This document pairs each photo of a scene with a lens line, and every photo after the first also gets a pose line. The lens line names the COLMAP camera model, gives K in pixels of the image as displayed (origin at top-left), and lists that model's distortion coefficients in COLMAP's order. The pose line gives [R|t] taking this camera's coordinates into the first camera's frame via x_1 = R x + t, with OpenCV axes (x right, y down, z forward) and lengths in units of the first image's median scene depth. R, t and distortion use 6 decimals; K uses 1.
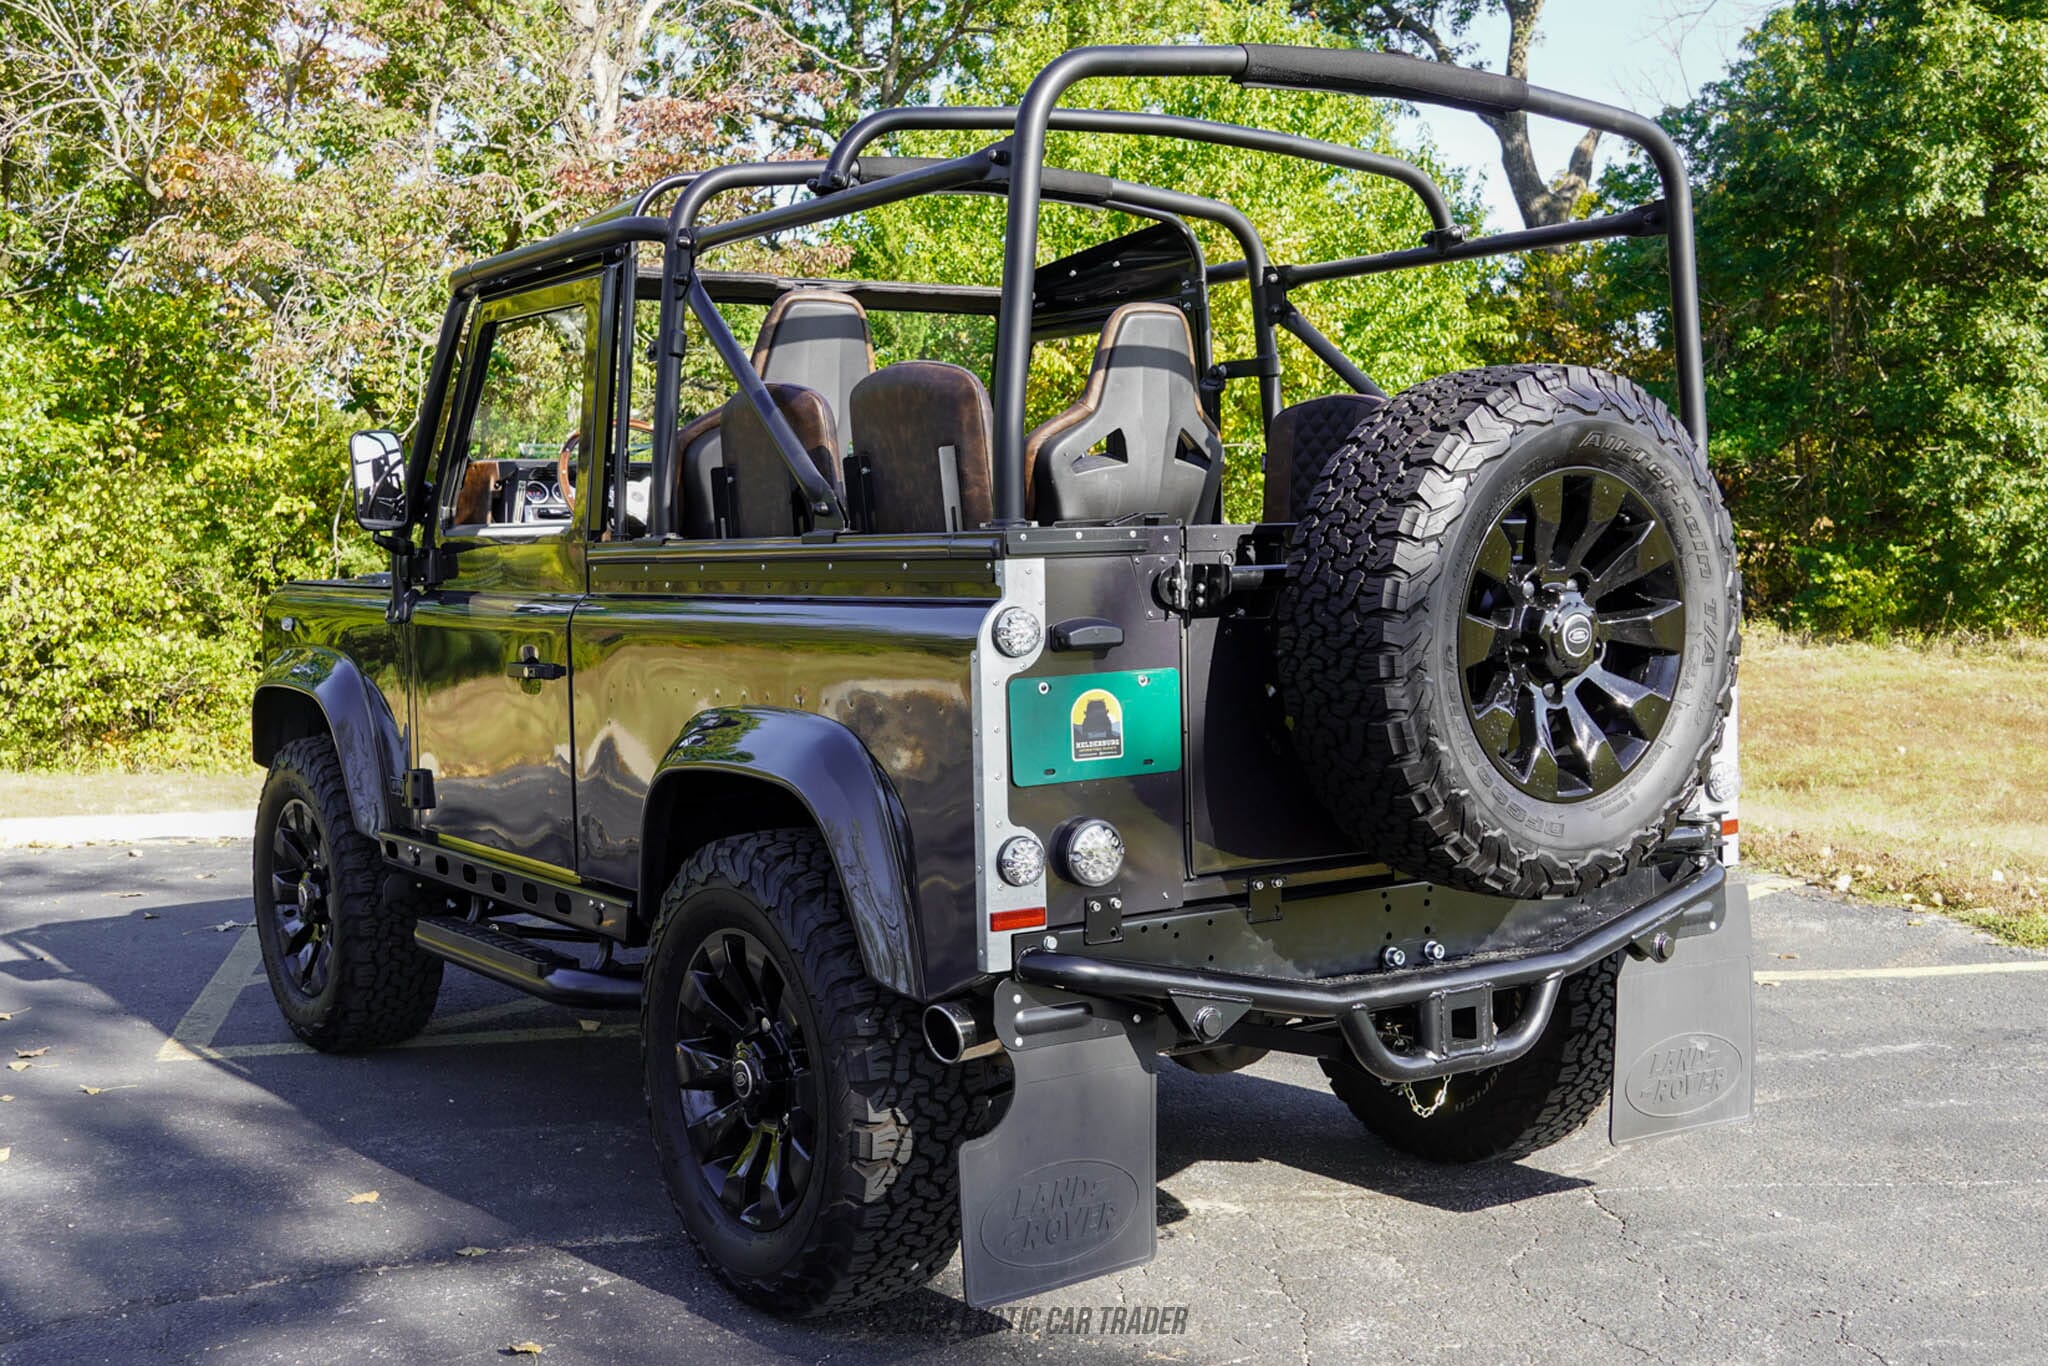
lens RADIAL K [[1955.9, 0, 1024.0], [0, 1955.9, 683.0], [0, 0, 1]] dist [-0.011604, 0.005536]
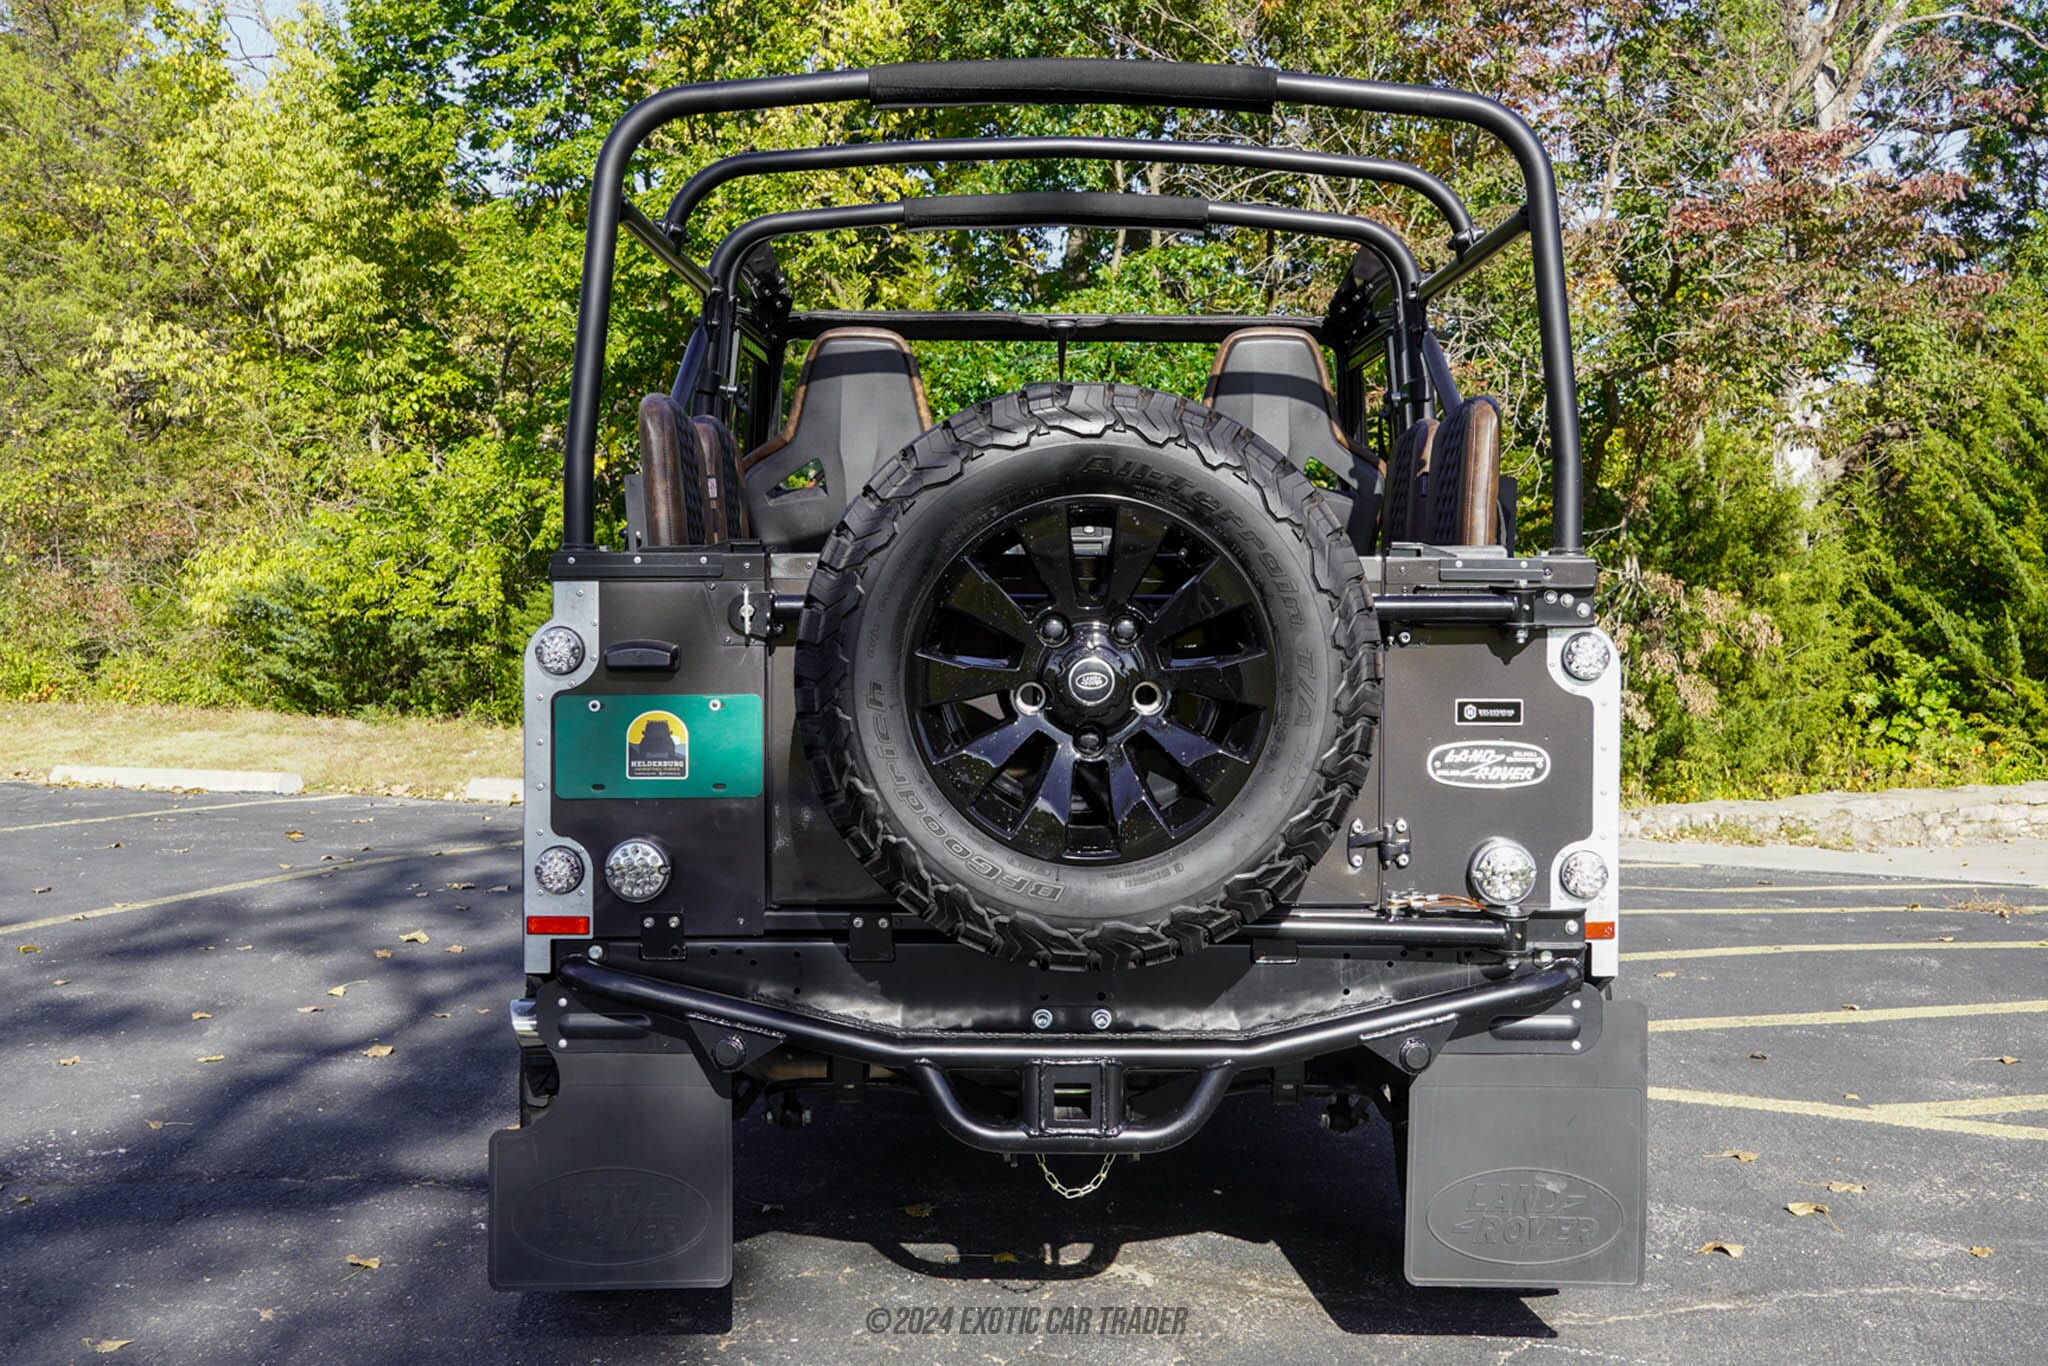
lens RADIAL K [[1955.9, 0, 1024.0], [0, 1955.9, 683.0], [0, 0, 1]] dist [-0.011604, 0.005536]
pose [[0.879070, 0.047600, -0.474310, 0.682242], [-0.056614, 0.998385, -0.004731, -0.017077], [0.473319, 0.031012, 0.880345, 0.187903]]
